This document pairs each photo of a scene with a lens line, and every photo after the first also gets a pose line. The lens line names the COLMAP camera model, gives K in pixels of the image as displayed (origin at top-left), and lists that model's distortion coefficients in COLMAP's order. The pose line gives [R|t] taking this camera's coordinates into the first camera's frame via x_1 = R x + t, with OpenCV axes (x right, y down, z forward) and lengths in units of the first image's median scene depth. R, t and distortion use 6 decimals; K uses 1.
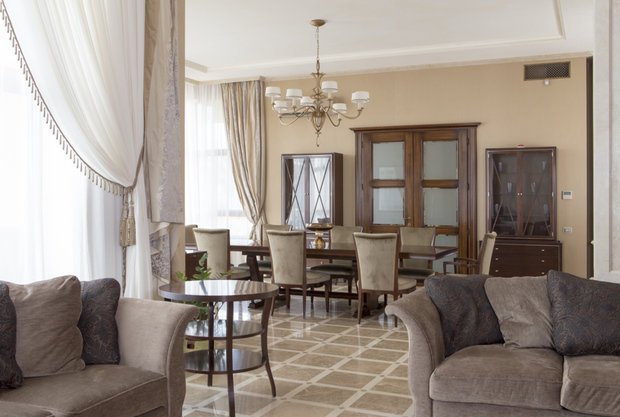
lens RADIAL K [[636.7, 0, 310.6], [0, 636.7, 223.9], [0, 0, 1]] dist [-0.044584, -0.003336]
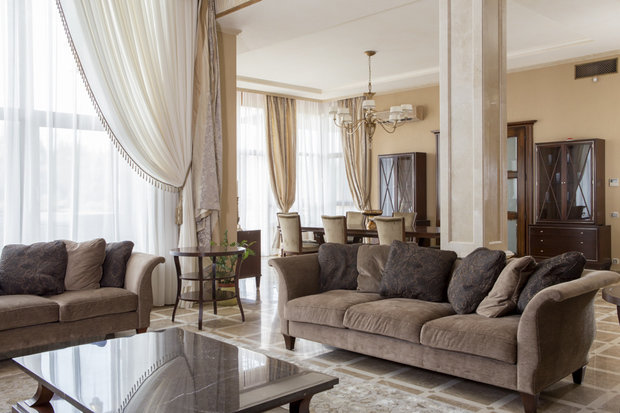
lens RADIAL K [[590.8, 0, 310.0], [0, 590.8, 206.5], [0, 0, 1]] dist [0.010711, 0.009838]
pose [[0.926884, -0.009436, -0.375228, 0.343550], [0.004393, 0.999888, -0.014293, 0.008023], [0.375321, 0.011600, 0.926822, -0.145494]]
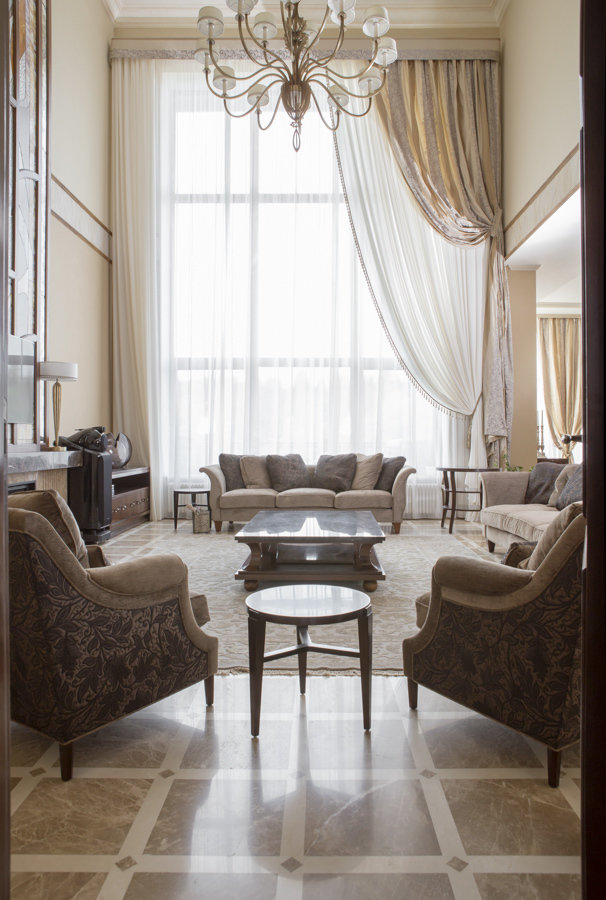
lens RADIAL K [[637.9, 0, 303.0], [0, 637.9, 450.0], [0, 0, 1]] dist [-0.003369, -0.000526]
pose [[0.397190, 0.008342, -0.917698, 0.714750], [-0.033139, 0.999437, -0.005258, 0.040022], [0.917138, 0.032500, 0.397243, -0.086381]]
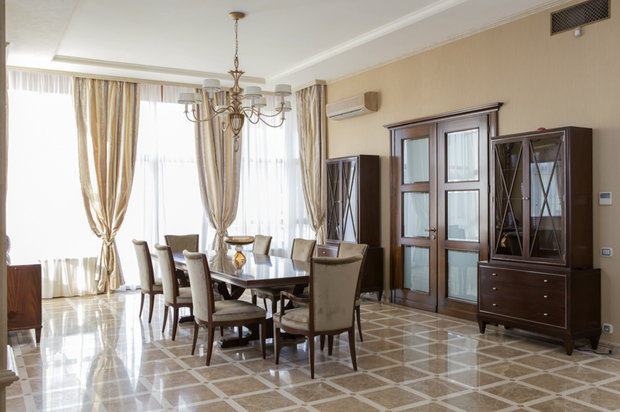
lens RADIAL K [[572.3, 0, 310.0], [0, 572.3, 206.0], [0, 0, 1]] dist [0.001883, -0.111580]
pose [[0.811387, -0.009746, -0.584429, 0.565814], [-0.009591, 0.999504, -0.029983, -0.019642], [0.584431, 0.029933, 0.810891, 0.396875]]
